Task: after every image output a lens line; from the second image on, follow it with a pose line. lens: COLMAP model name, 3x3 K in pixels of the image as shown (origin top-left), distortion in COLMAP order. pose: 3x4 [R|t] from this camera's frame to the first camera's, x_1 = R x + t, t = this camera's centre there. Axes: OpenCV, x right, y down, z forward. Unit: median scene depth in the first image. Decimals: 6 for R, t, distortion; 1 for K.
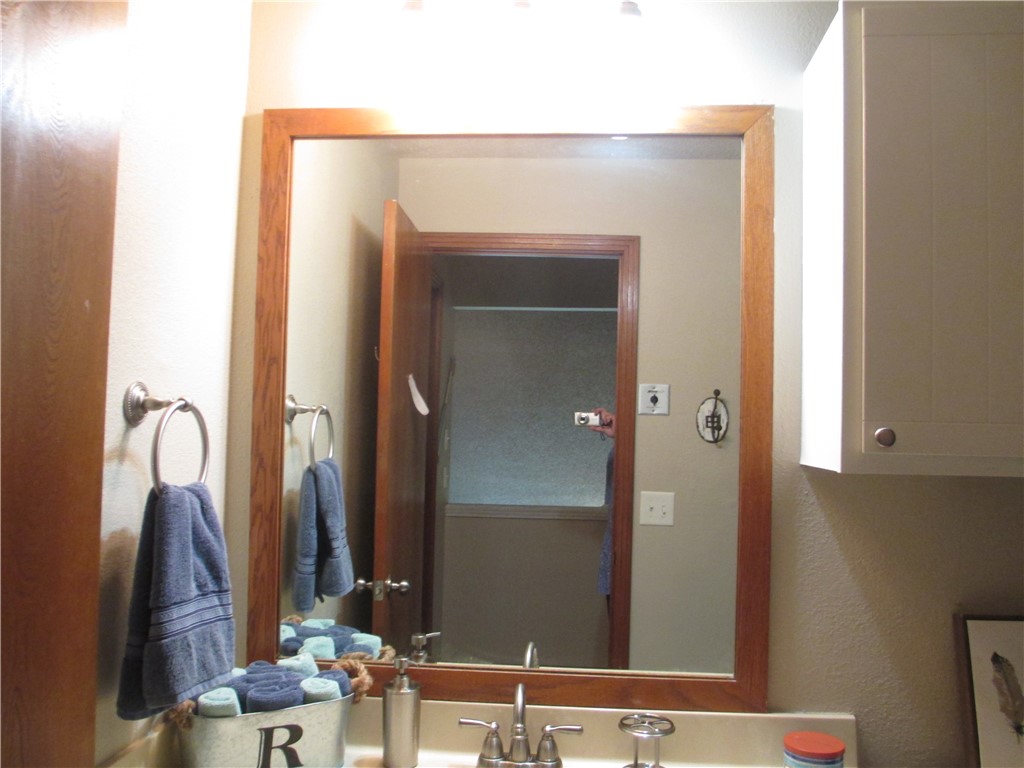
lens RADIAL K [[854.9, 0, 509.8], [0, 854.9, 383.2], [0, 0, 1]] dist [-0.063707, 0.017855]
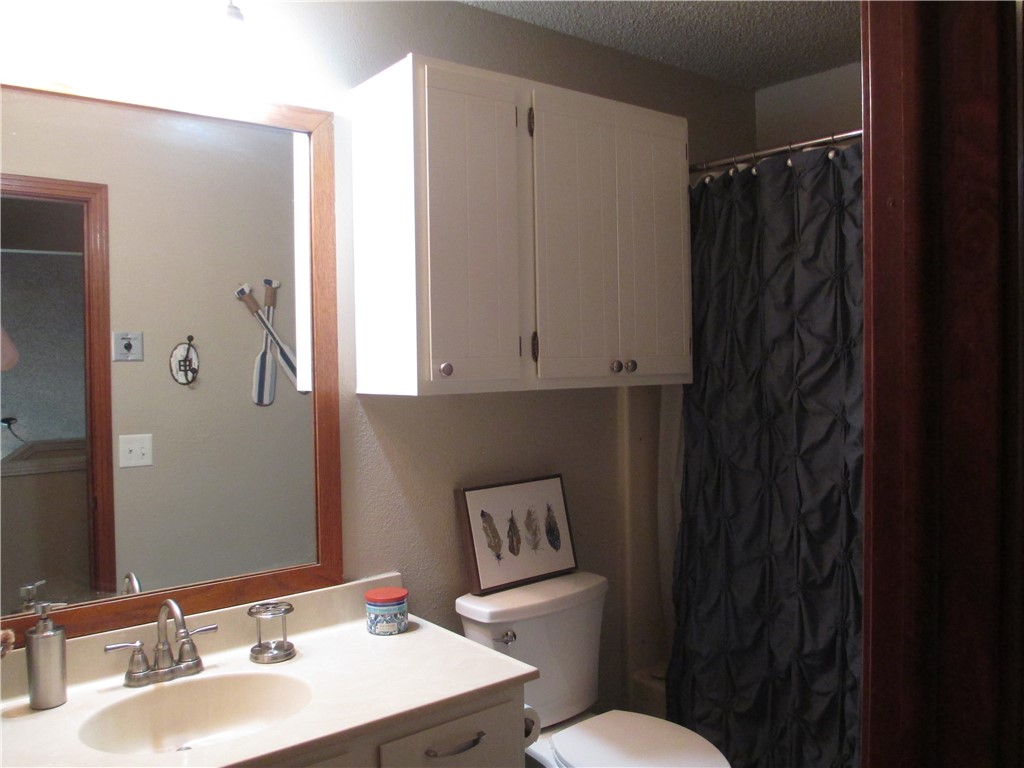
lens RADIAL K [[854.9, 0, 516.3], [0, 854.9, 387.0], [0, 0, 1]] dist [-0.063707, 0.017855]
pose [[0.715310, -0.059636, 0.696258, -0.409347], [0.006872, 0.996904, 0.078328, -0.017038], [-0.698773, -0.051244, 0.713505, -0.121631]]
